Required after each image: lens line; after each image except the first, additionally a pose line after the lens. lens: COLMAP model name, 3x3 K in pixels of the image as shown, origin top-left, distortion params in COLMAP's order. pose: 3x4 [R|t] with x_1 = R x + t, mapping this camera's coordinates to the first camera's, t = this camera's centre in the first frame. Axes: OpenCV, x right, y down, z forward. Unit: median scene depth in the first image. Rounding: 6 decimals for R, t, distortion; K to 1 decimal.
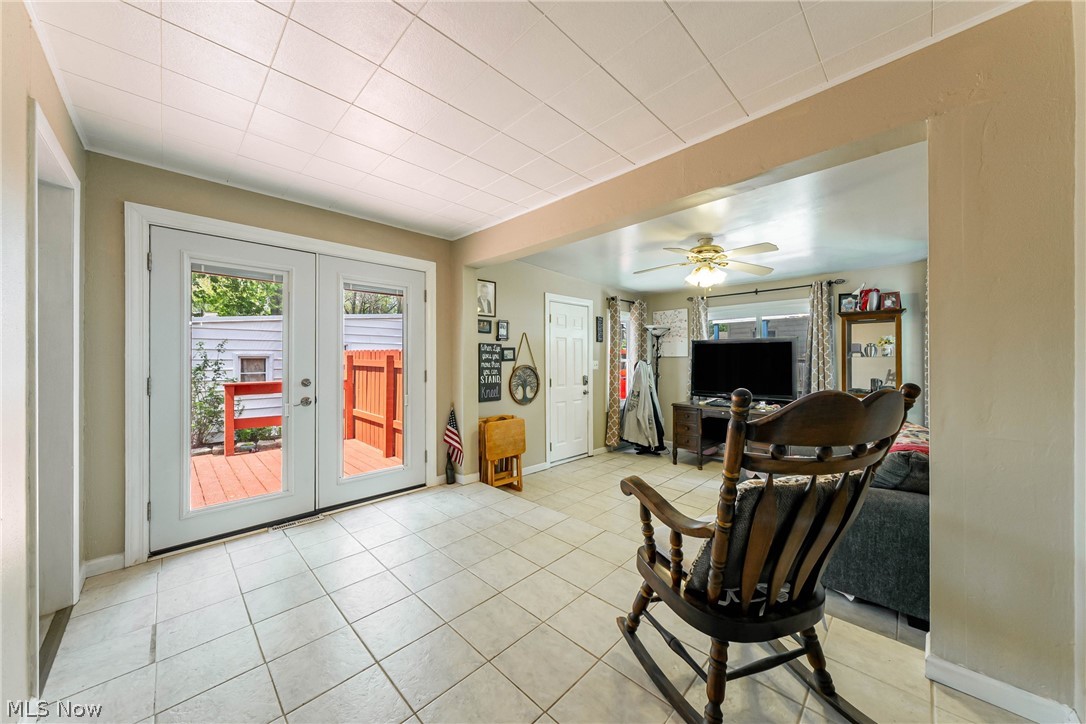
lens RADIAL K [[374.2, 0, 541.9], [0, 374.2, 359.8], [0, 0, 1]] dist [-0.003130, -0.000042]
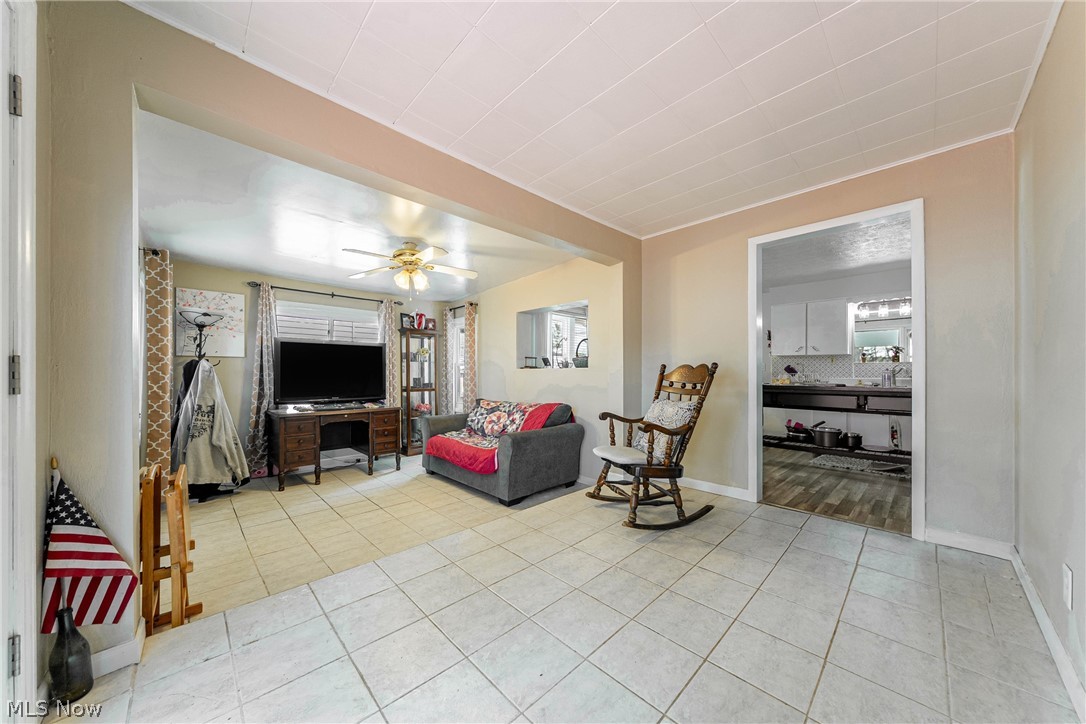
lens RADIAL K [[374.2, 0, 542.0], [0, 374.2, 370.8], [0, 0, 1]] dist [-0.003130, -0.000042]
pose [[0.020078, 0.010168, 0.999747, -0.489138], [0.000517, 0.999948, -0.010181, 0.037410], [-0.999798, 0.000721, 0.020072, 0.490934]]
